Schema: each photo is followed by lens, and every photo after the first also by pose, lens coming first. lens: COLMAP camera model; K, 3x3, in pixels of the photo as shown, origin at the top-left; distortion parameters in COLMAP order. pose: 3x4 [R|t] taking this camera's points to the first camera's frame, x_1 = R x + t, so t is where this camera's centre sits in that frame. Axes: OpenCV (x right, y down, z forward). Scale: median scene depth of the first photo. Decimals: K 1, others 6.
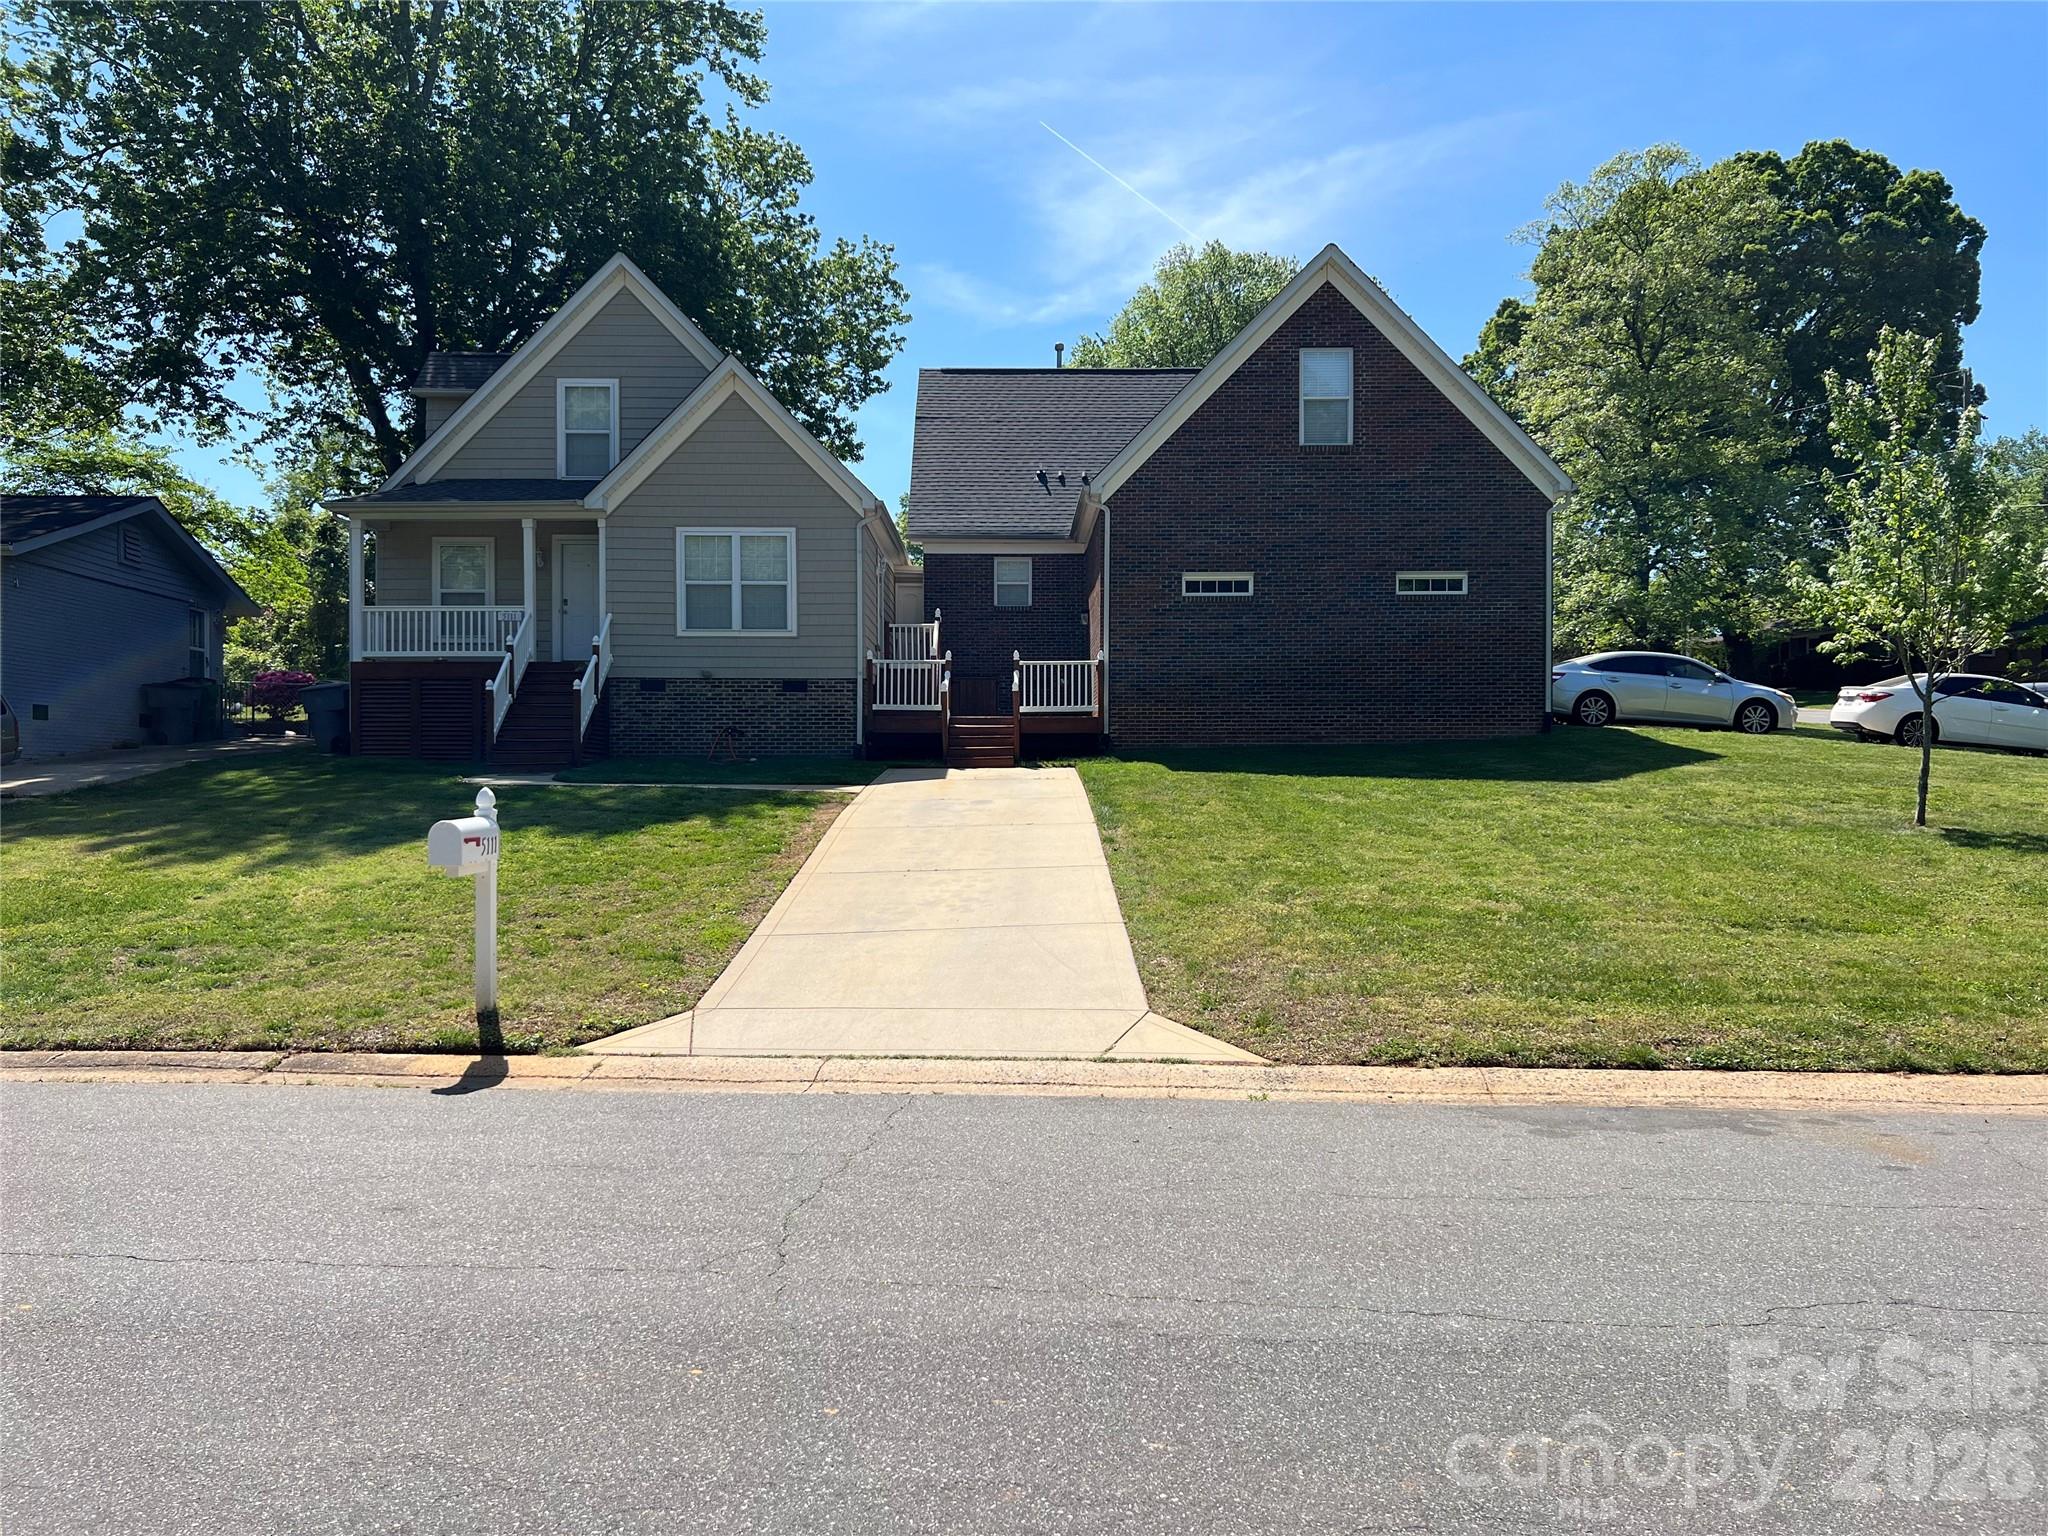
lens RADIAL K [[1551.1, 0, 1021.0], [0, 1551.1, 793.5], [0, 0, 1]] dist [0.058826, -0.105301]
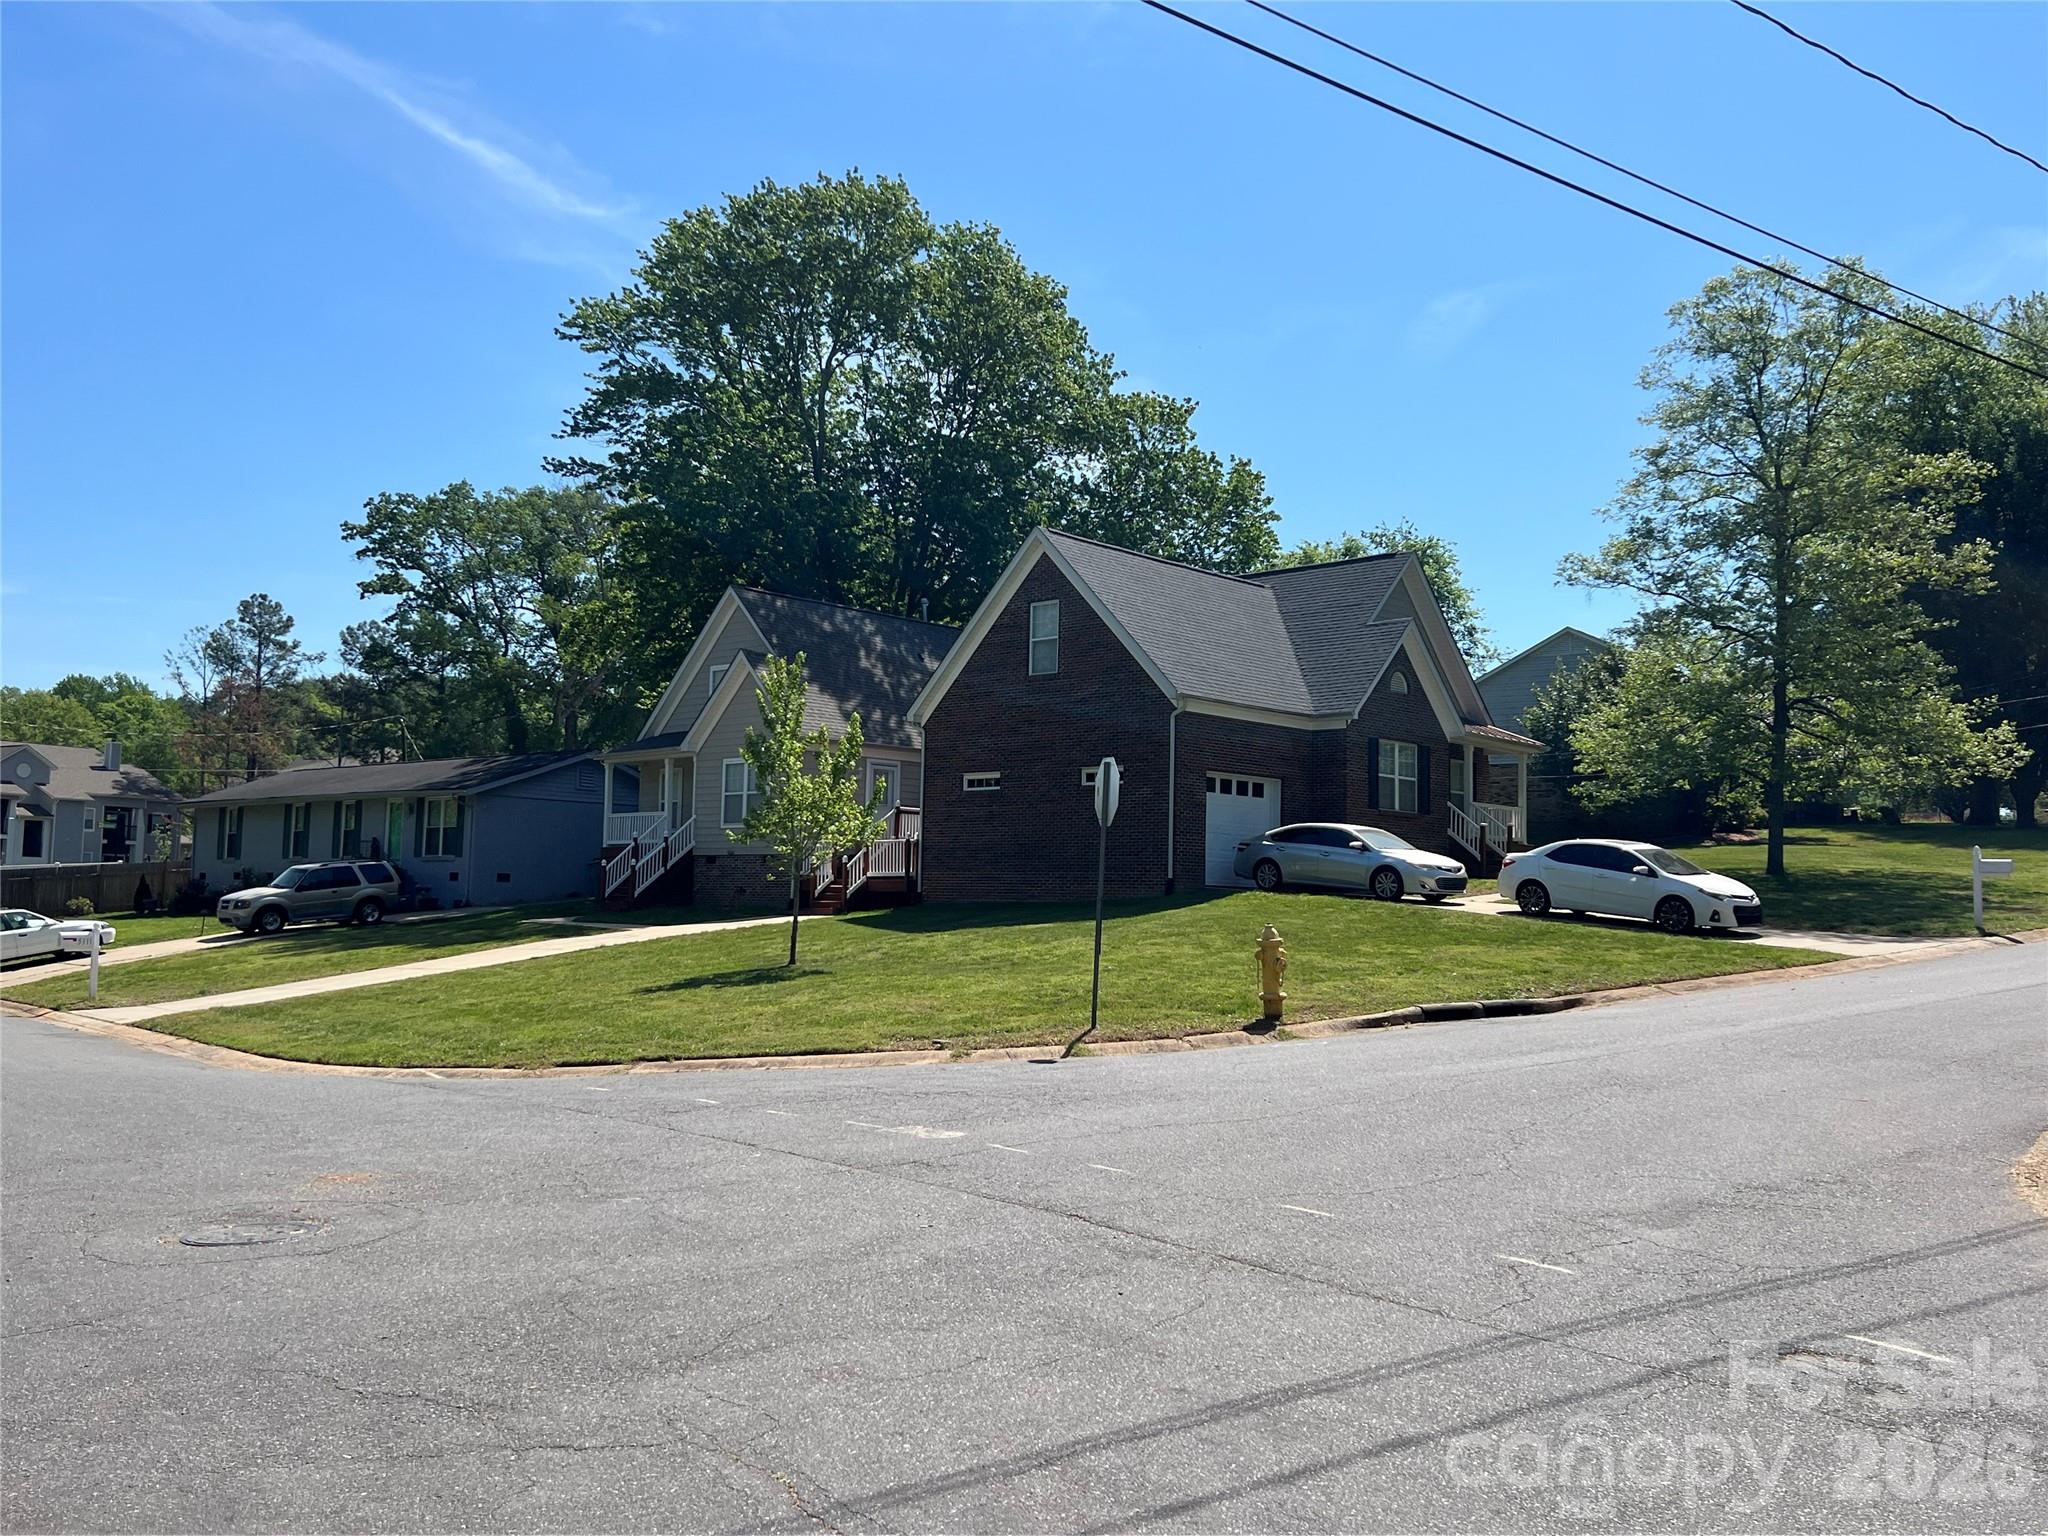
lens RADIAL K [[1821.9, 0, 1014.1], [0, 1821.9, 760.2], [0, 0, 1]] dist [0.089522, -0.012202]
pose [[0.718899, -0.042040, -0.693842, 1.264763], [-0.021480, 0.996349, -0.082624, -0.023829], [0.694783, 0.074302, 0.715371, -0.113376]]
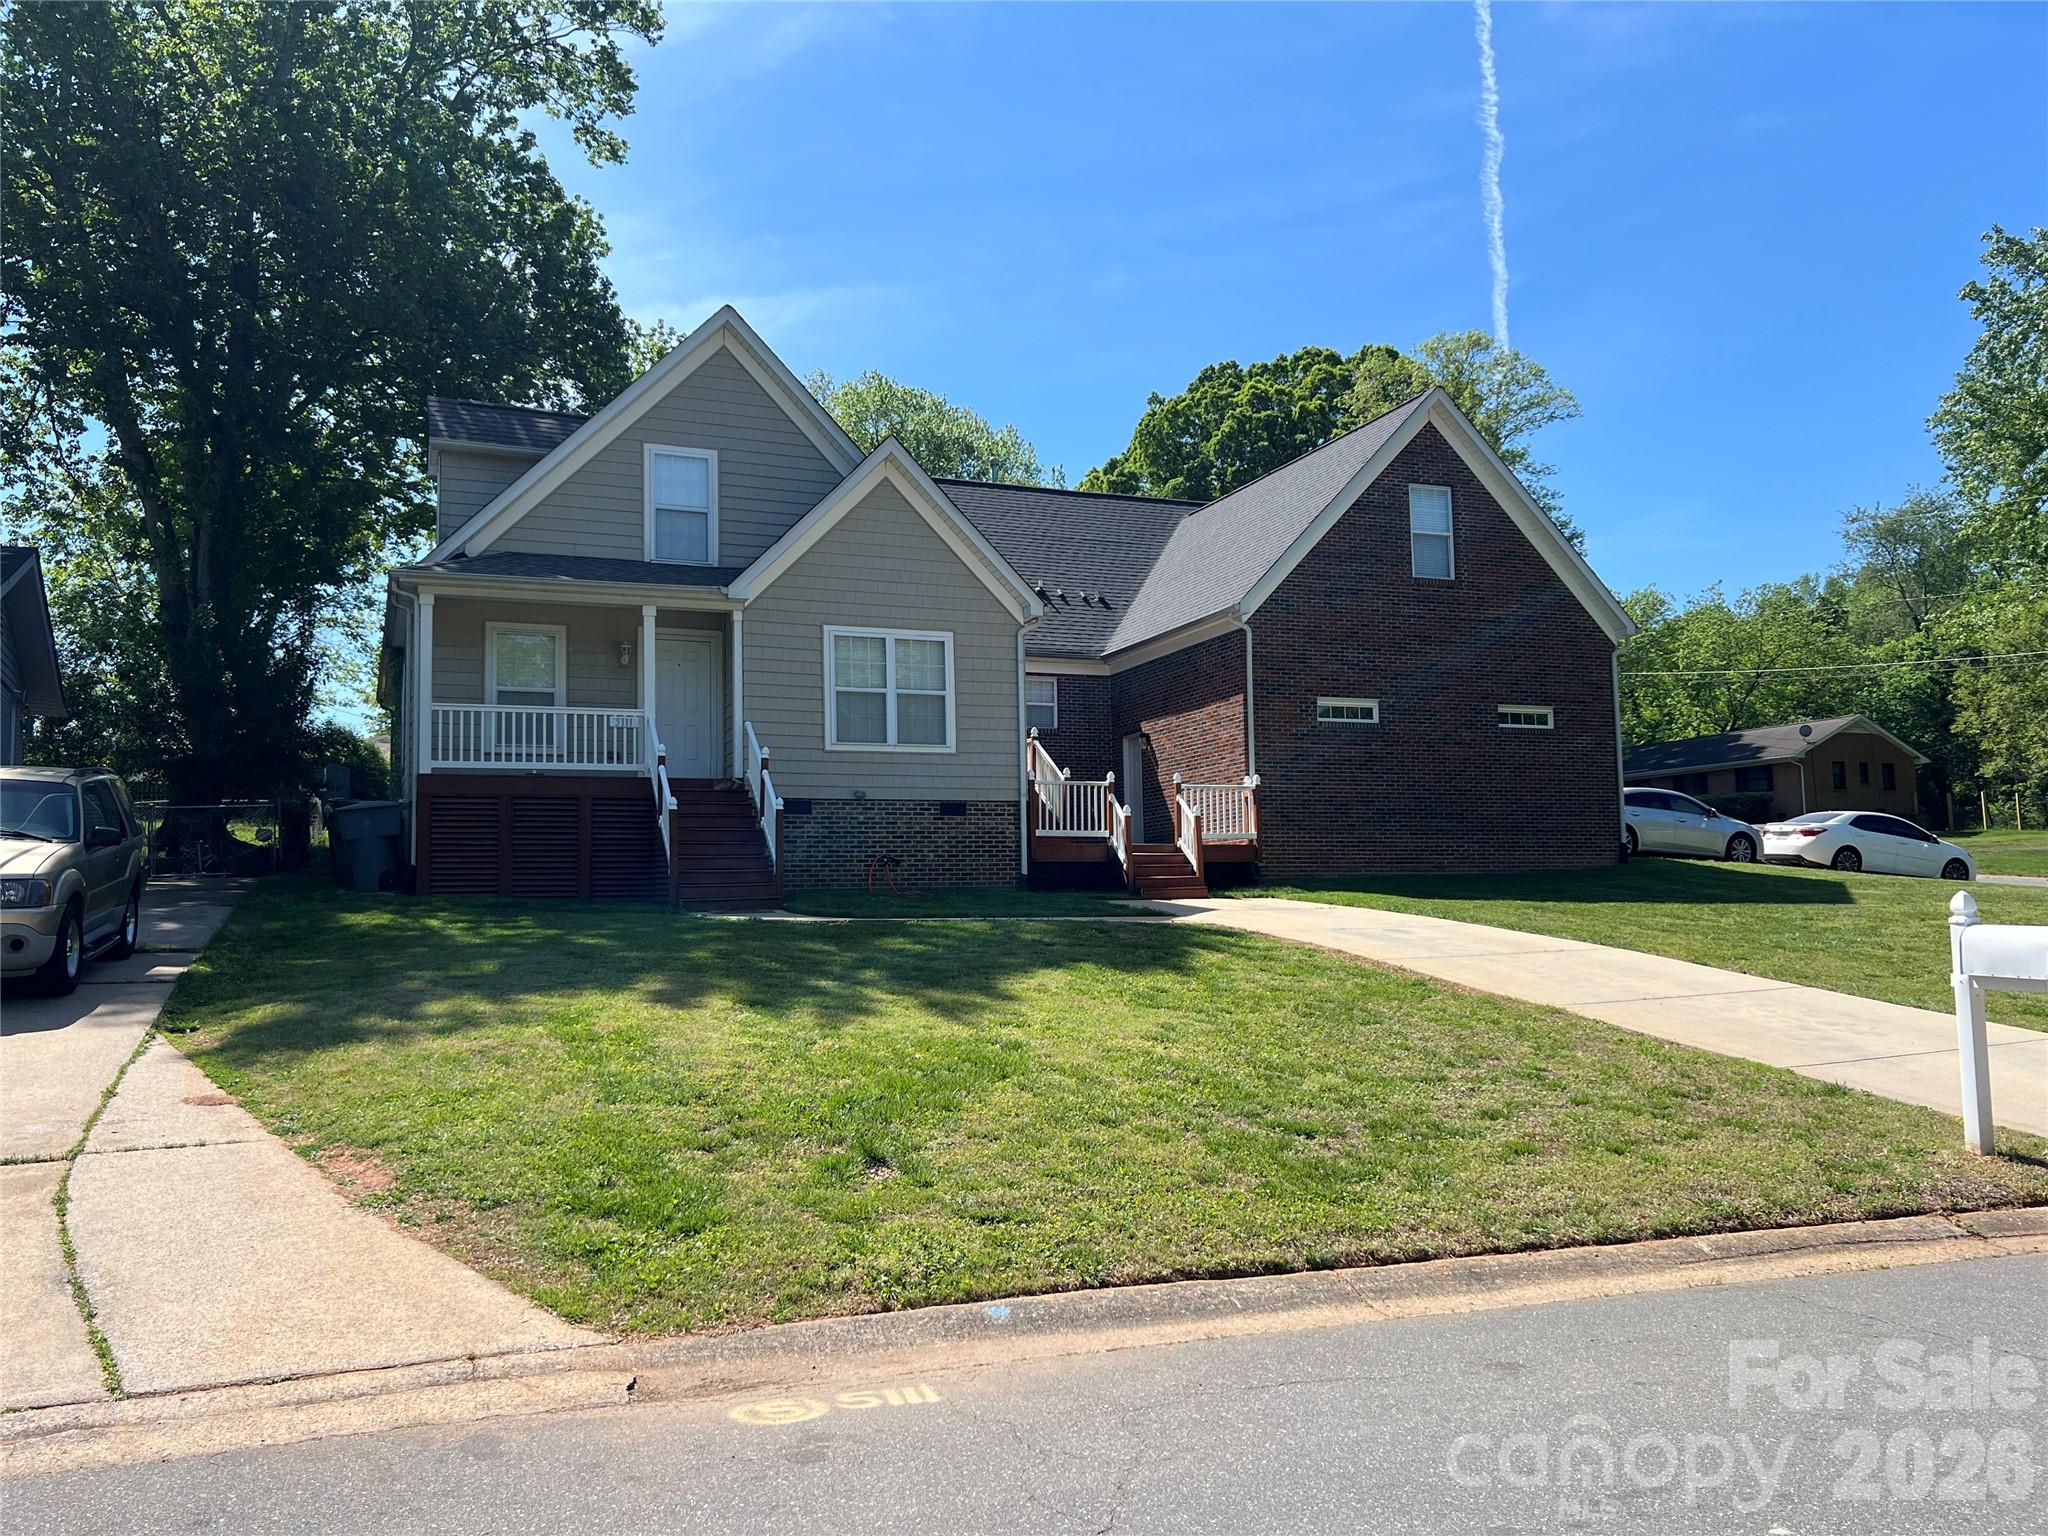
lens RADIAL K [[1608.7, 0, 1024.0], [0, 1608.7, 768.0], [0, 0, 1]] dist [0.062156, -0.000234]
pose [[0.930541, 0.020395, 0.365620, -0.441989], [0.017728, 0.994768, -0.100609, 0.000010], [-0.365759, 0.100103, 0.925310, 0.139293]]
